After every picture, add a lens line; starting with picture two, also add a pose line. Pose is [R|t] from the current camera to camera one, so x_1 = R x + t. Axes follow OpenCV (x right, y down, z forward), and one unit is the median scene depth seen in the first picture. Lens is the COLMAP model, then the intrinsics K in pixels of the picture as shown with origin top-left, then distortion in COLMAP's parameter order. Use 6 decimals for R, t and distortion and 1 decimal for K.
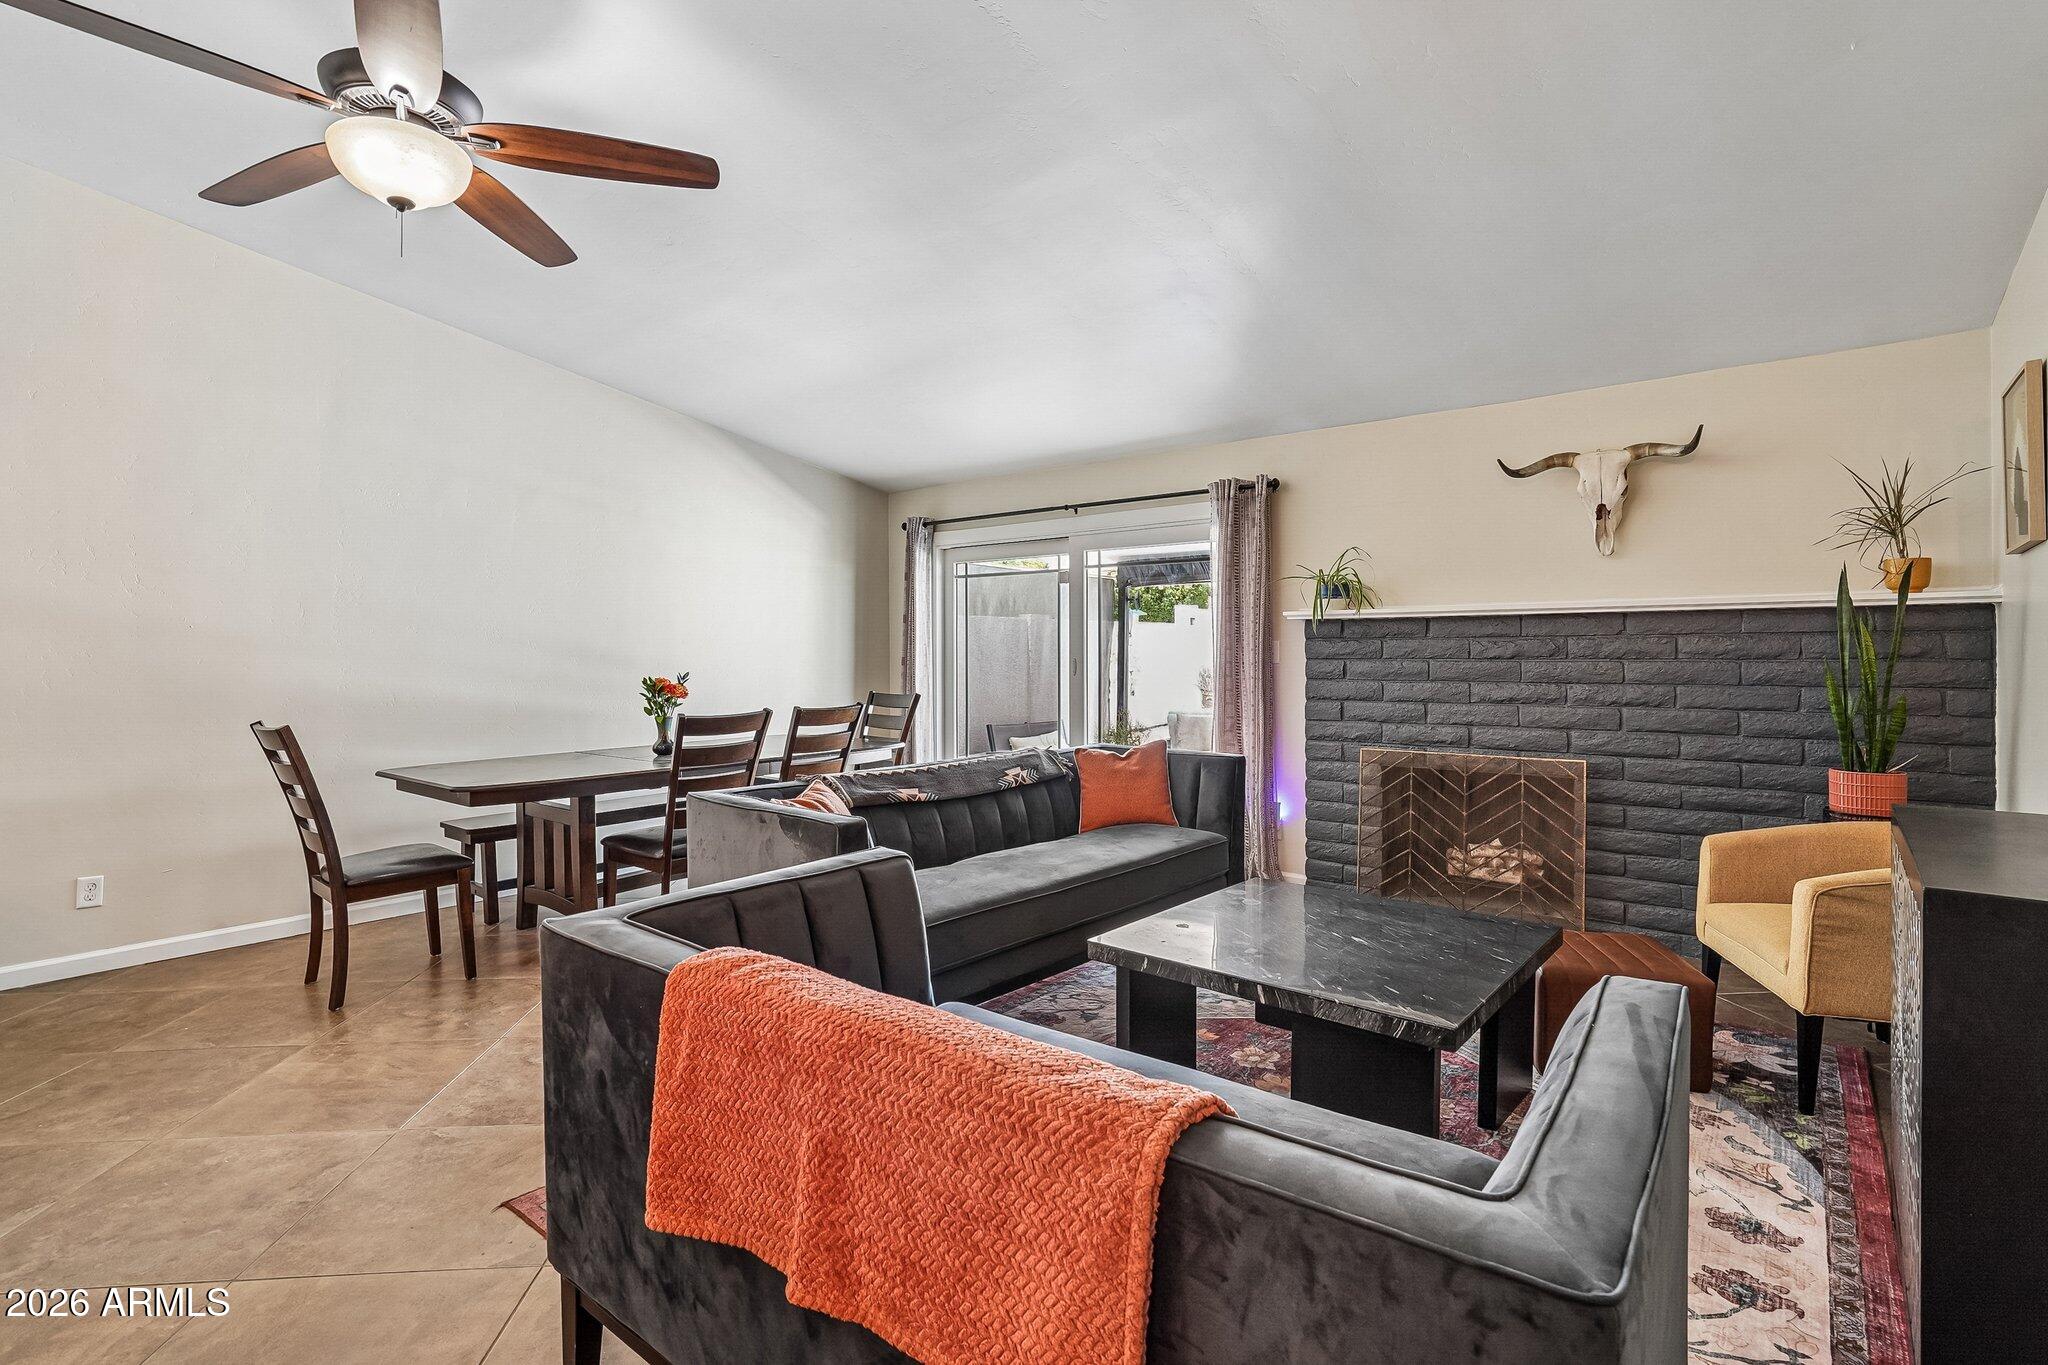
lens RADIAL K [[978.9, 0, 1014.7], [0, 978.9, 654.7], [0, 0, 1]] dist [-0.055354, 0.028666]
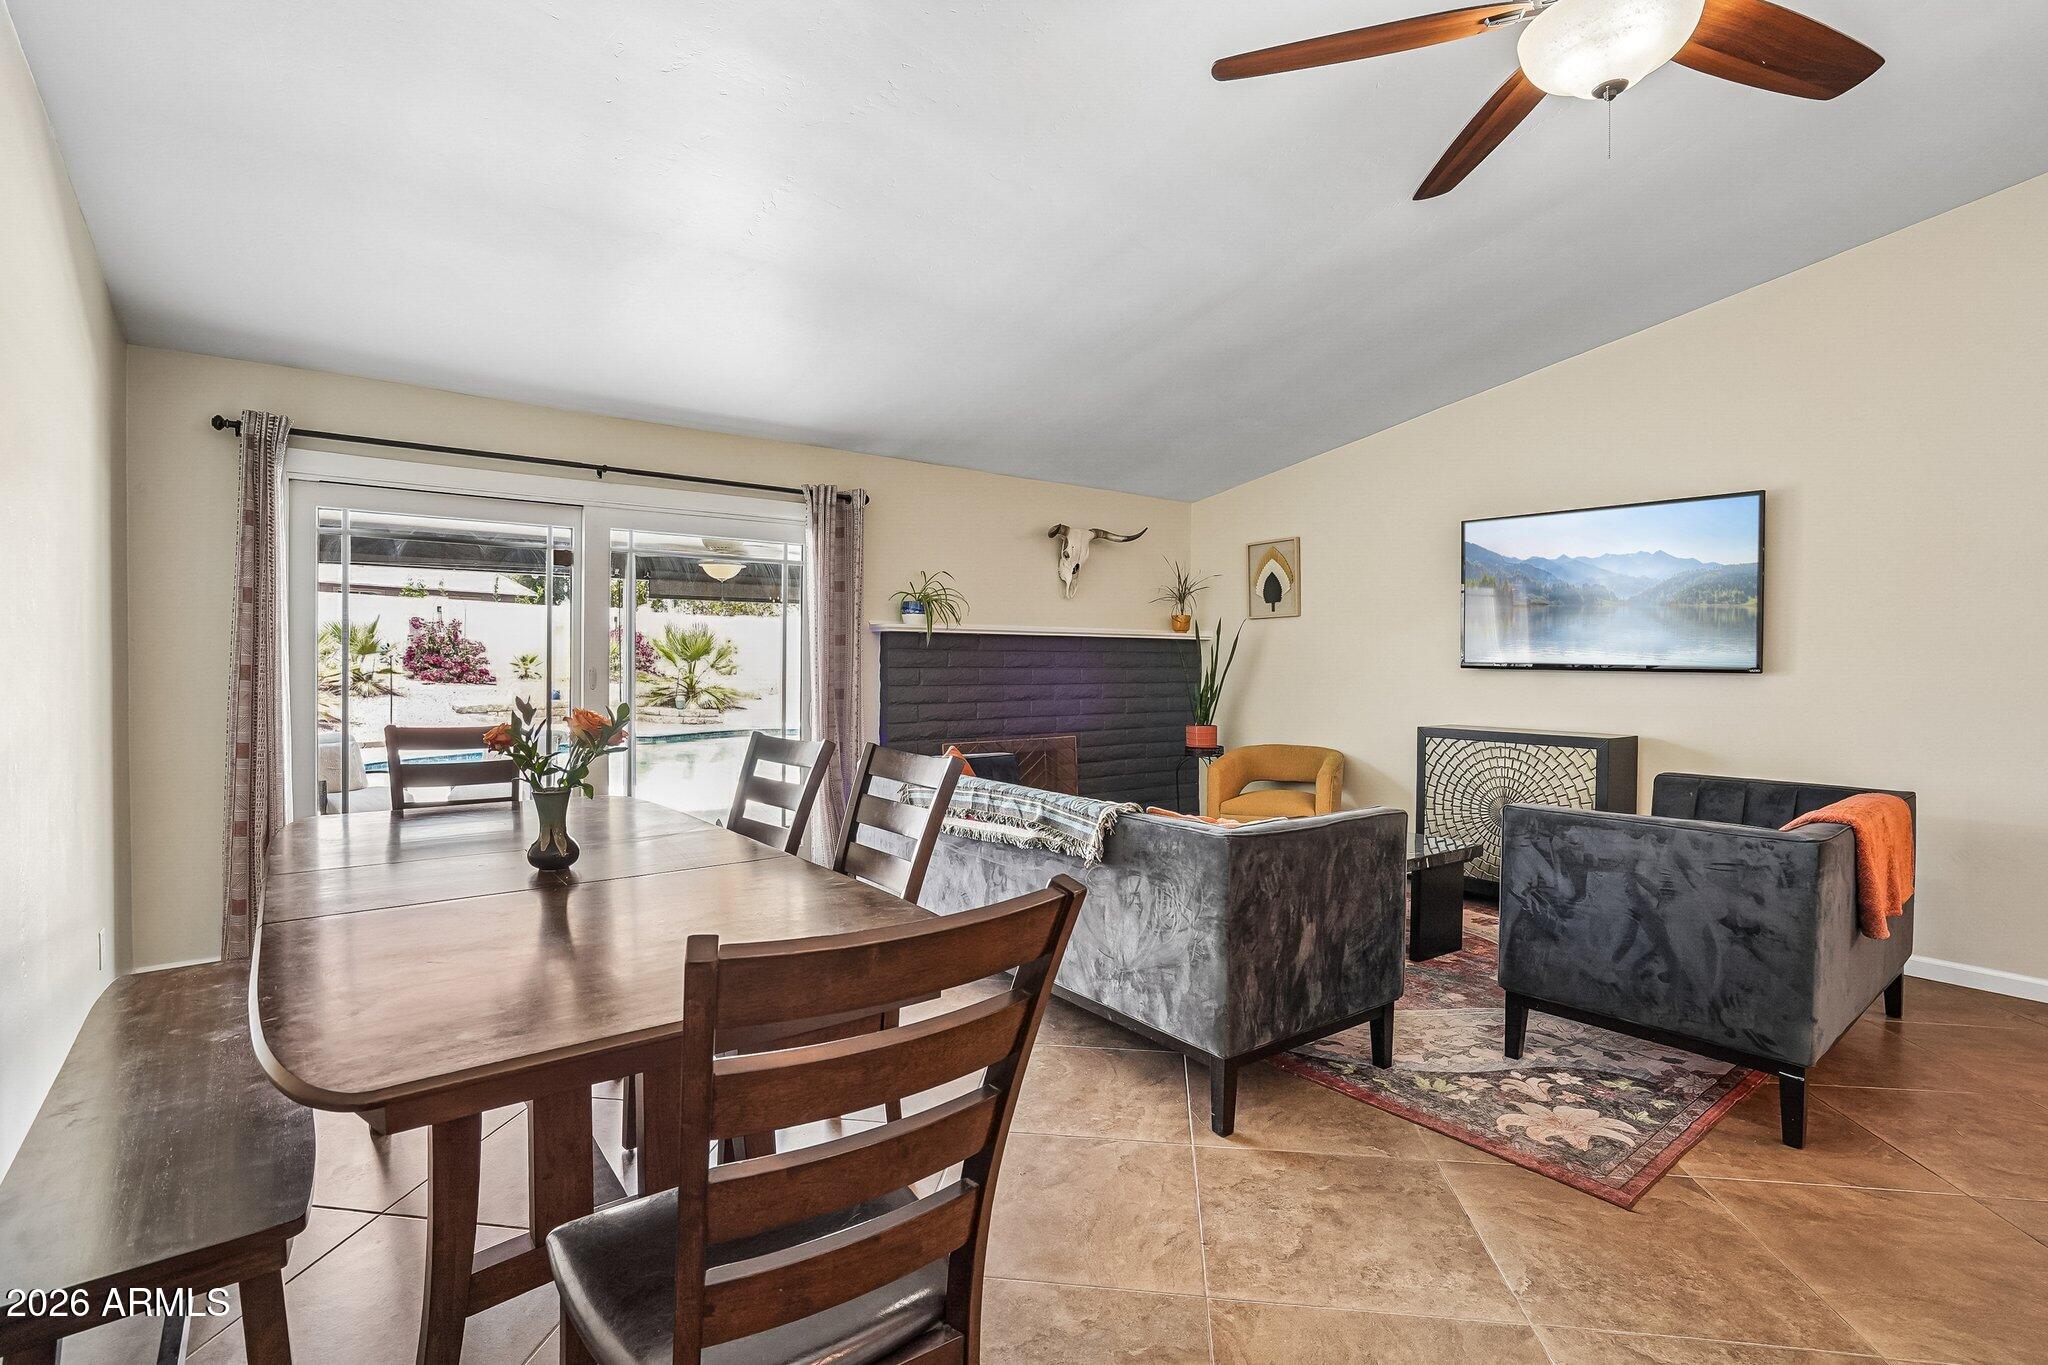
lens RADIAL K [[956.7, 0, 992.5], [0, 956.7, 677.4], [0, 0, 1]] dist [-0.001825, -0.000343]
pose [[0.227018, -0.005575, 0.973875, -0.862451], [0.002945, 0.999983, 0.005038, 0.012103], [-0.973886, 0.001724, 0.227030, 0.777375]]
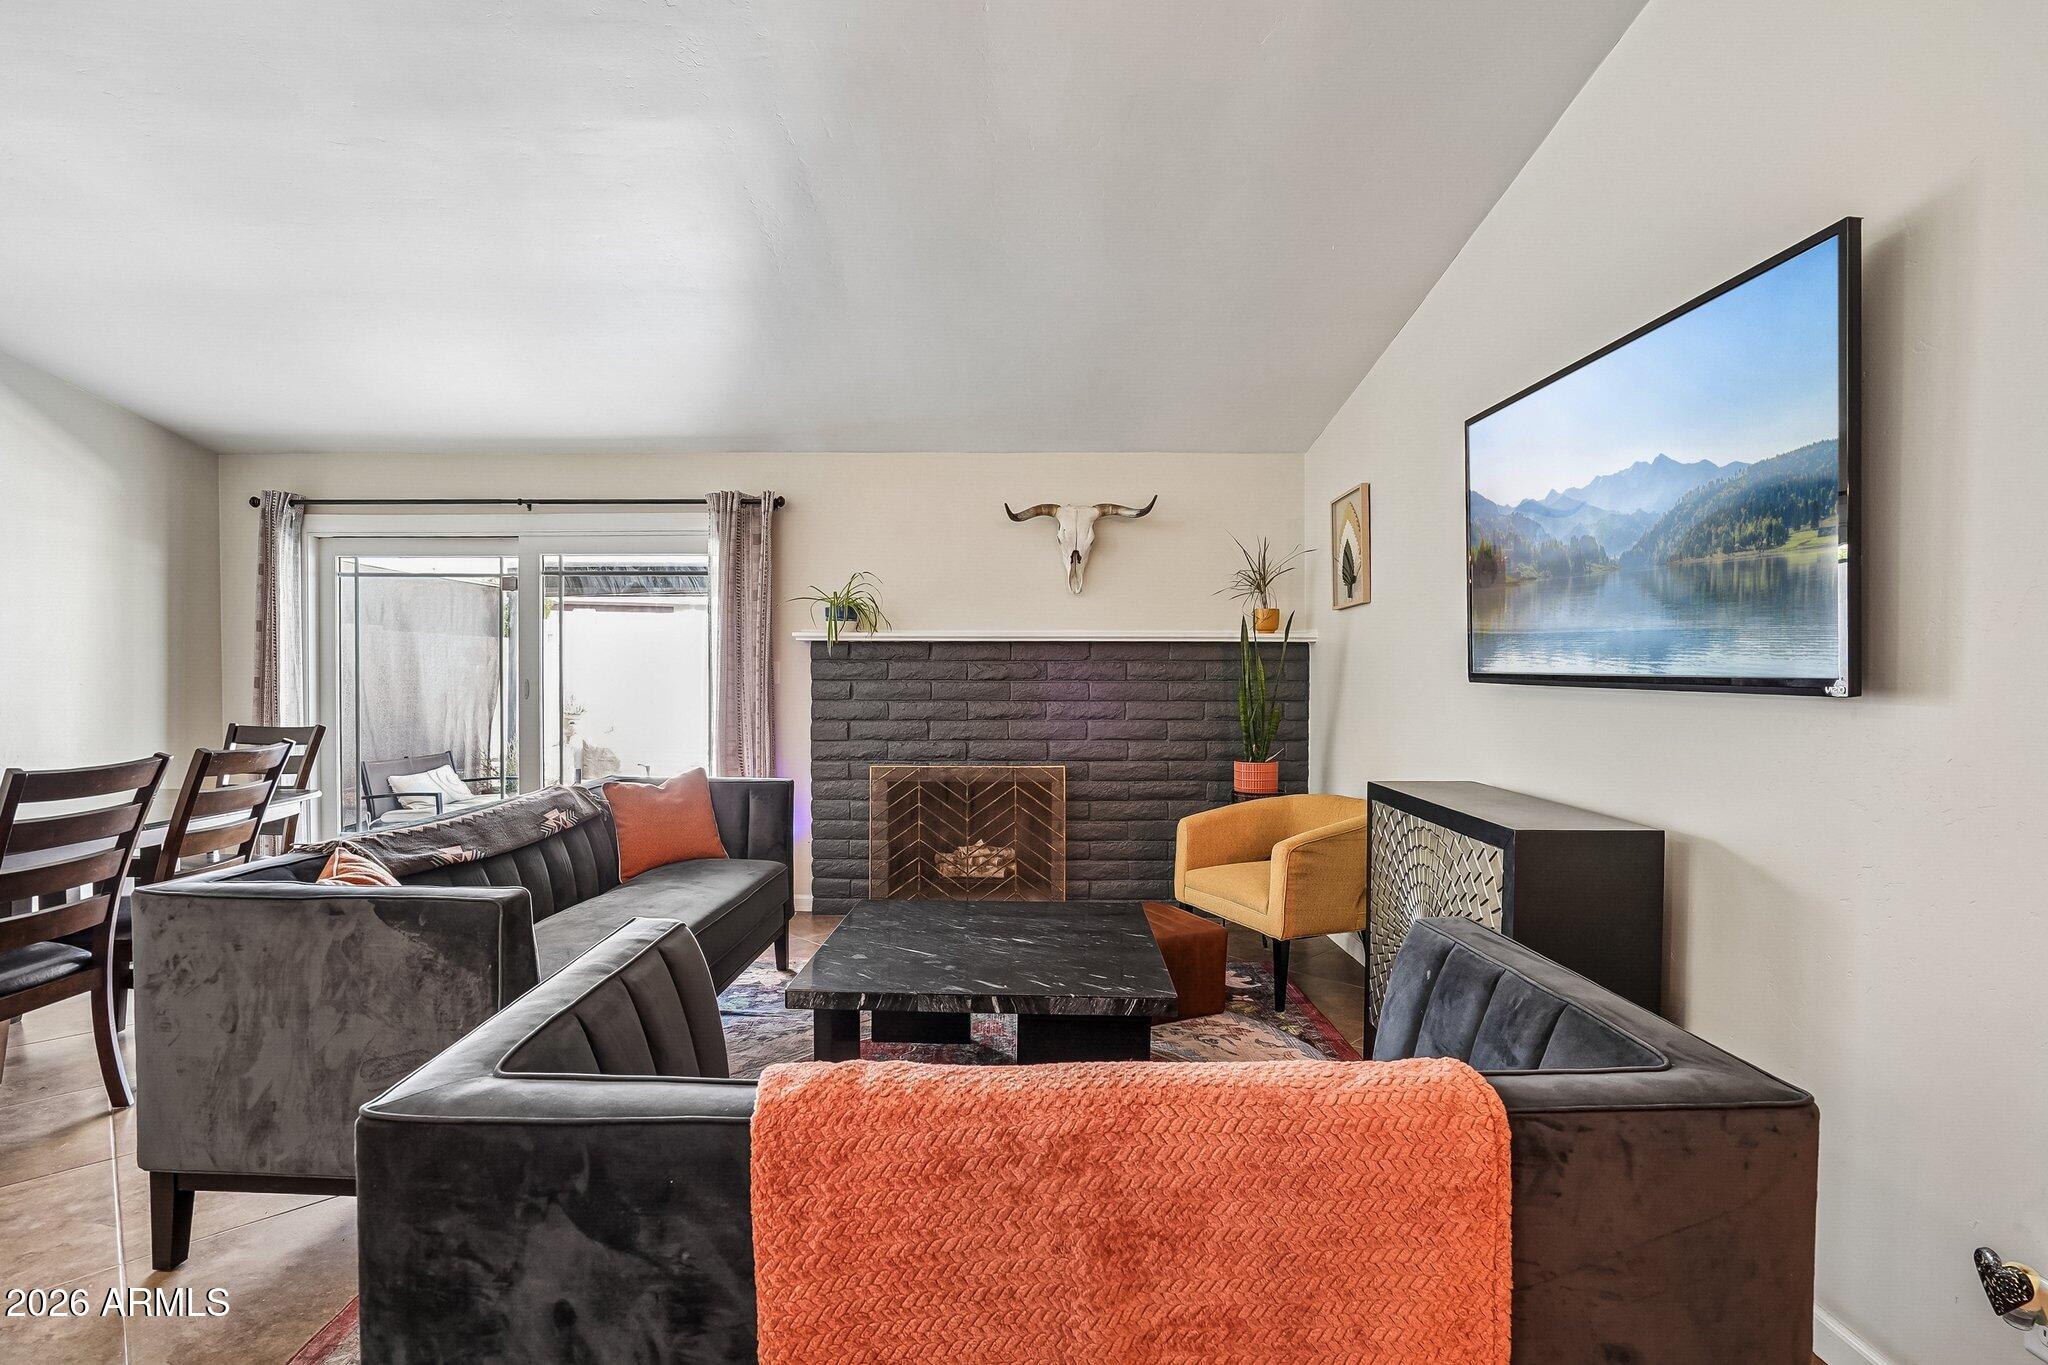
lens RADIAL K [[978.3, 0, 1031.3], [0, 978.3, 690.1], [0, 0, 1]] dist [-0.052980, 0.021792]
pose [[0.765576, -0.006026, 0.643317, -0.210634], [-0.003518, 0.999902, 0.013553, 0.000207], [-0.643335, -0.012639, 0.765480, 0.102317]]
